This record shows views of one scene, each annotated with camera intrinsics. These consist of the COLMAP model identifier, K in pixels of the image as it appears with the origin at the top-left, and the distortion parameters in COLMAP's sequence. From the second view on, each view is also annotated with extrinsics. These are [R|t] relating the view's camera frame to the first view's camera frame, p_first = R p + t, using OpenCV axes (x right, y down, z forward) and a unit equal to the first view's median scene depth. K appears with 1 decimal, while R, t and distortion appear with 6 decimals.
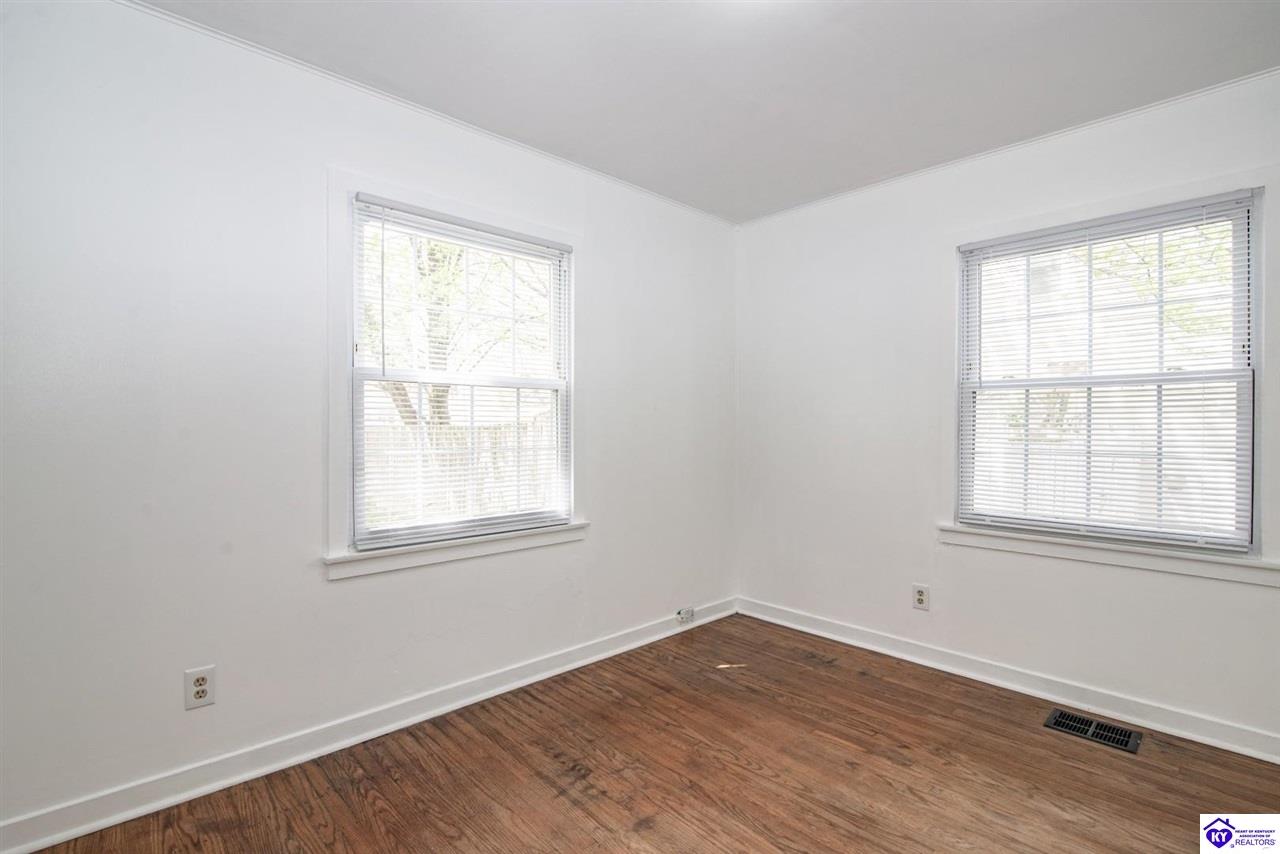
lens RADIAL K [[614.3, 0, 640.0], [0, 614.3, 427.0], [0, 0, 1]] dist [-0.021593, -0.000049]
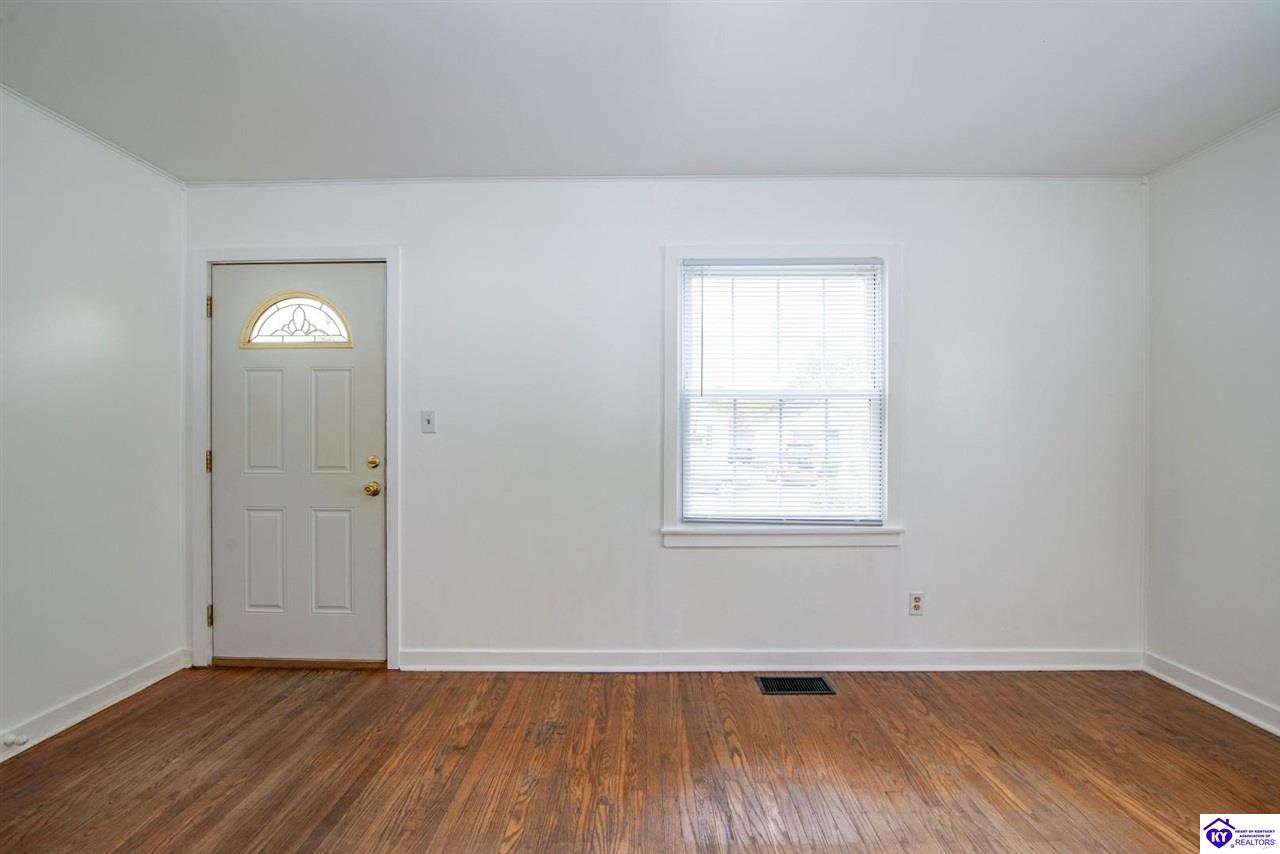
lens RADIAL K [[589.9, 0, 625.0], [0, 589.9, 433.0], [0, 0, 1]] dist [-0.018611, 0.000212]
pose [[0.709286, 0.000648, -0.704921, 0.335809], [-0.002398, 0.999996, -0.001493, 0.000796], [0.704917, 0.002750, 0.709284, -0.000480]]
